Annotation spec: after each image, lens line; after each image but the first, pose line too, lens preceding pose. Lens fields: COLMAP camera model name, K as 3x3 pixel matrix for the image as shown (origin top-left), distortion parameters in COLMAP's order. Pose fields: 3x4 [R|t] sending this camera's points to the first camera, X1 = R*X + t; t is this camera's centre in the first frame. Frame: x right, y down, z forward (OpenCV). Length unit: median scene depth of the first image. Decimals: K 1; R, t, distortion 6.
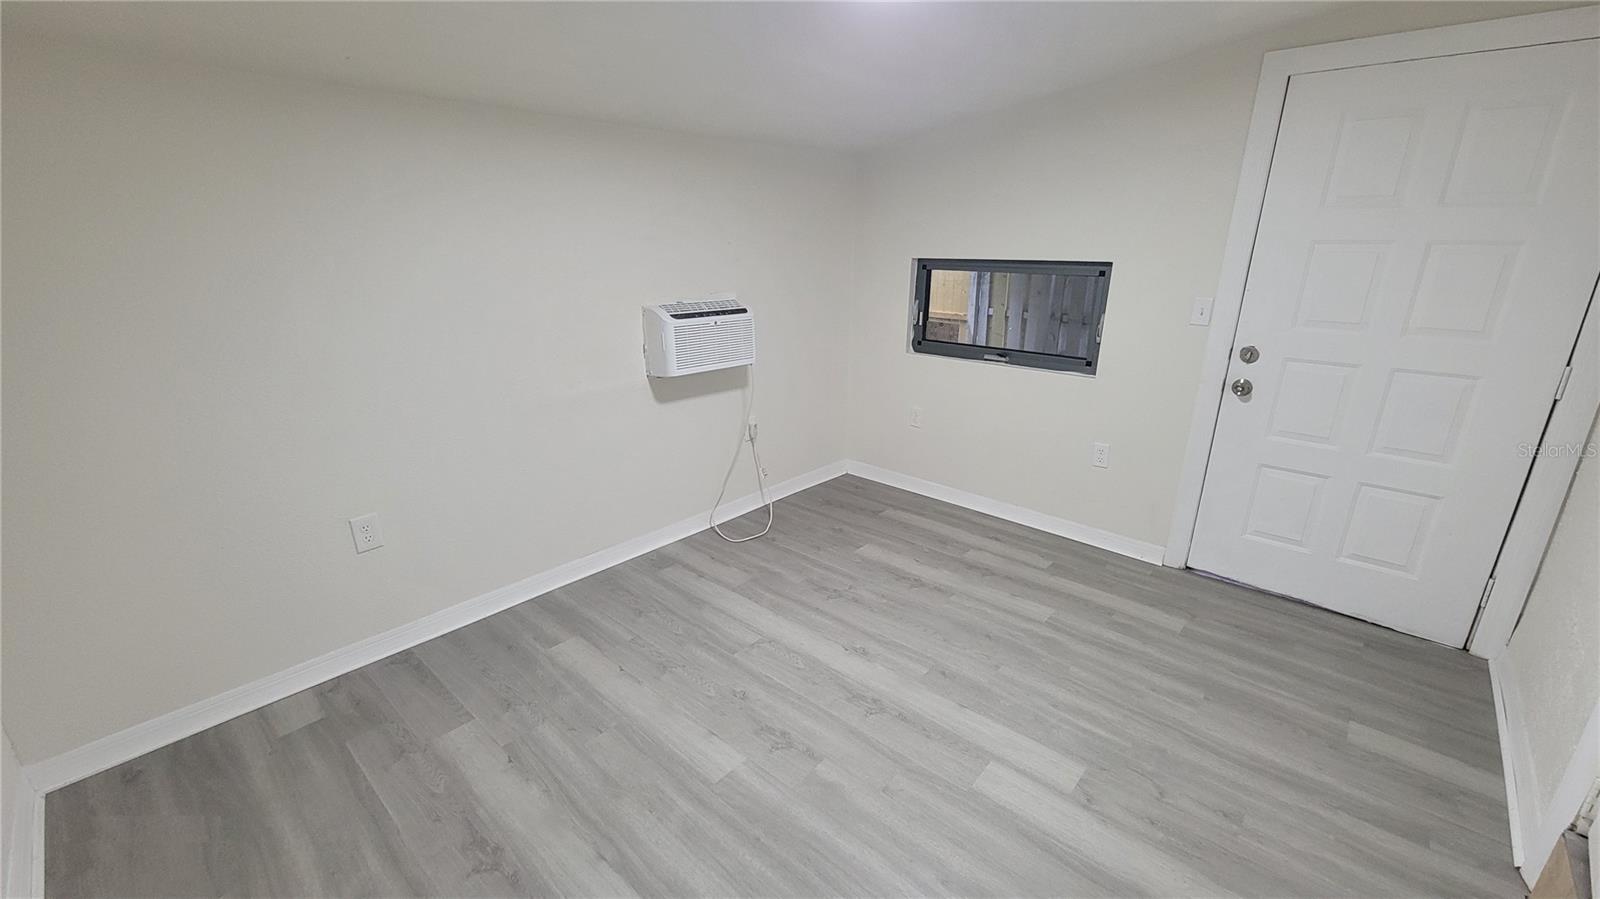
lens RADIAL K [[651.7, 0, 790.2], [0, 651.7, 452.1], [0, 0, 1]] dist [-0.003103, 0.001087]
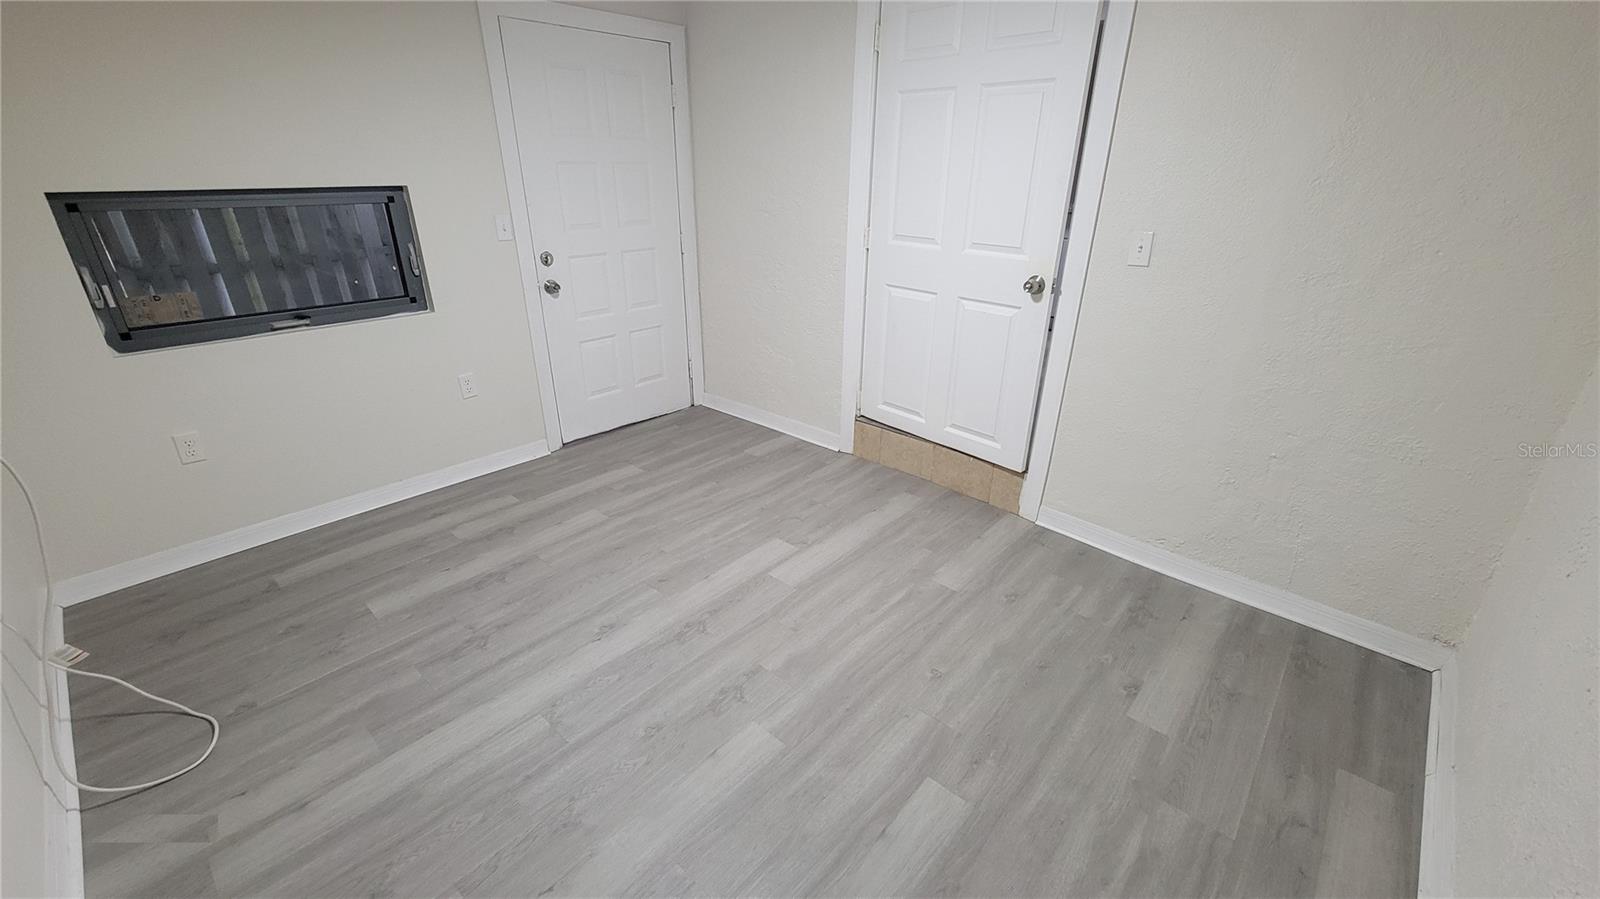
lens RADIAL K [[651.7, 0, 793.4], [0, 651.7, 450.3], [0, 0, 1]] dist [-0.003103, 0.001087]
pose [[0.001741, -0.402348, 0.915485, -0.599607], [0.306842, 0.871538, 0.382451, -0.173793], [-0.951759, 0.280244, 0.124975, 0.542584]]
